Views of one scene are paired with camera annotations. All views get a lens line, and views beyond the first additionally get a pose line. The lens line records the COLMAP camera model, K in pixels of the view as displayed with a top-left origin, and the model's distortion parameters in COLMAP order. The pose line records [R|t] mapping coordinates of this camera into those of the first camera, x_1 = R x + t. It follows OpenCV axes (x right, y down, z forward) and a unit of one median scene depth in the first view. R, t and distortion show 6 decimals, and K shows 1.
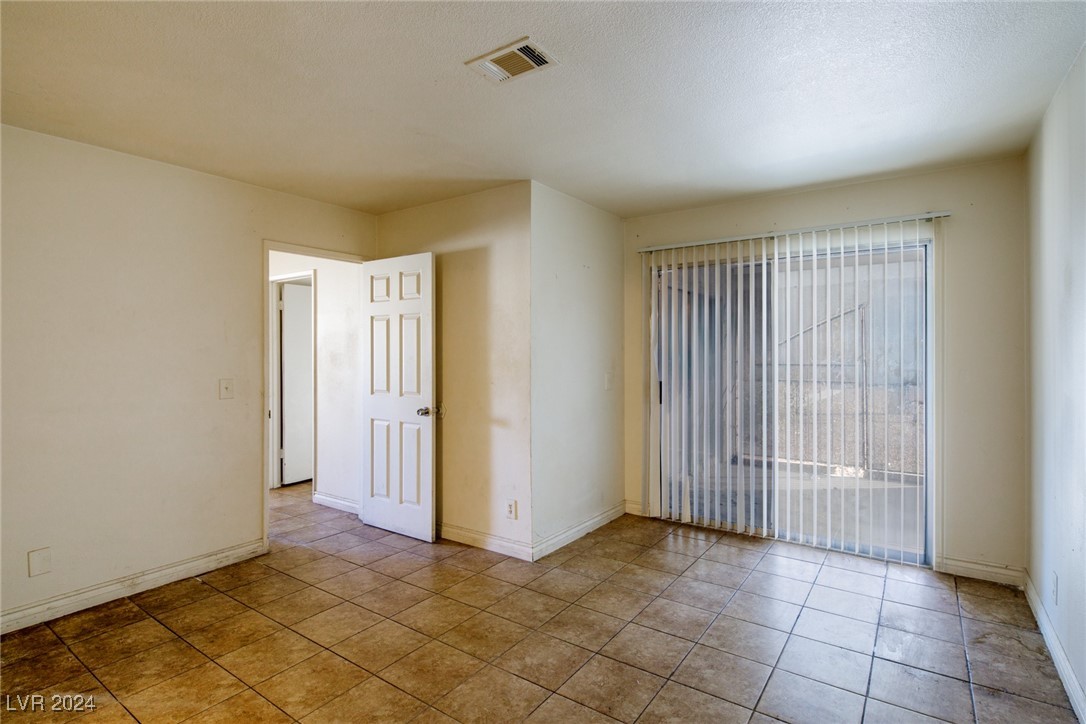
lens RADIAL K [[536.0, 0, 539.4], [0, 536.0, 357.2], [0, 0, 1]] dist [0.007801, -0.004980]
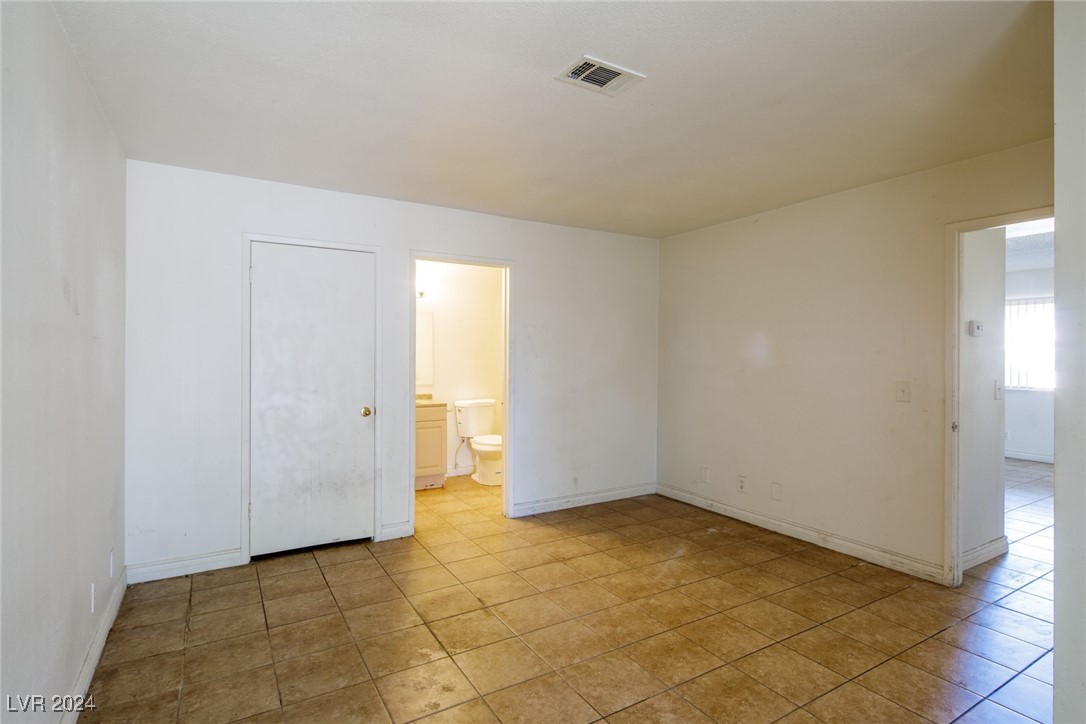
lens RADIAL K [[536.0, 0, 544.4], [0, 536.0, 361.2], [0, 0, 1]] dist [0.007801, -0.004980]
pose [[-0.400595, 0.011832, -0.916179, 0.727104], [-0.007331, 0.999843, 0.016118, -0.008560], [0.916226, 0.013173, -0.400445, 1.008039]]
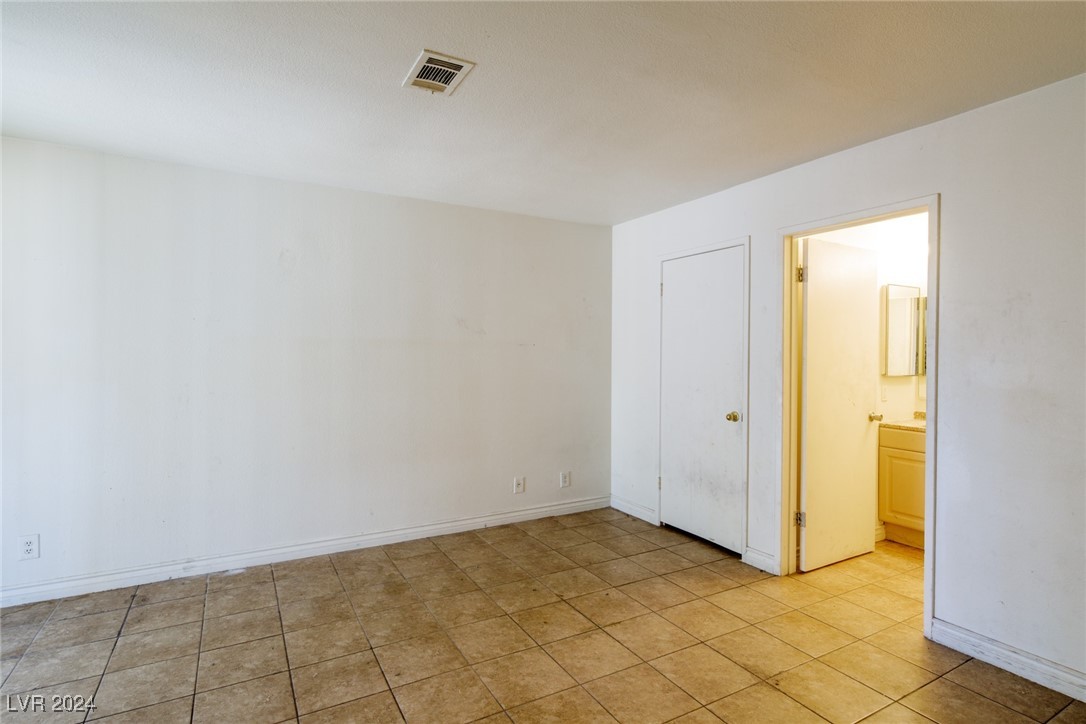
lens RADIAL K [[536.0, 0, 537.5], [0, 536.0, 357.6], [0, 0, 1]] dist [0.007801, -0.004980]
pose [[-0.905228, -0.005520, 0.424890, -0.513917], [-0.000839, 0.999937, 0.011201, -0.008590], [-0.424925, 0.009783, -0.905176, 1.419559]]
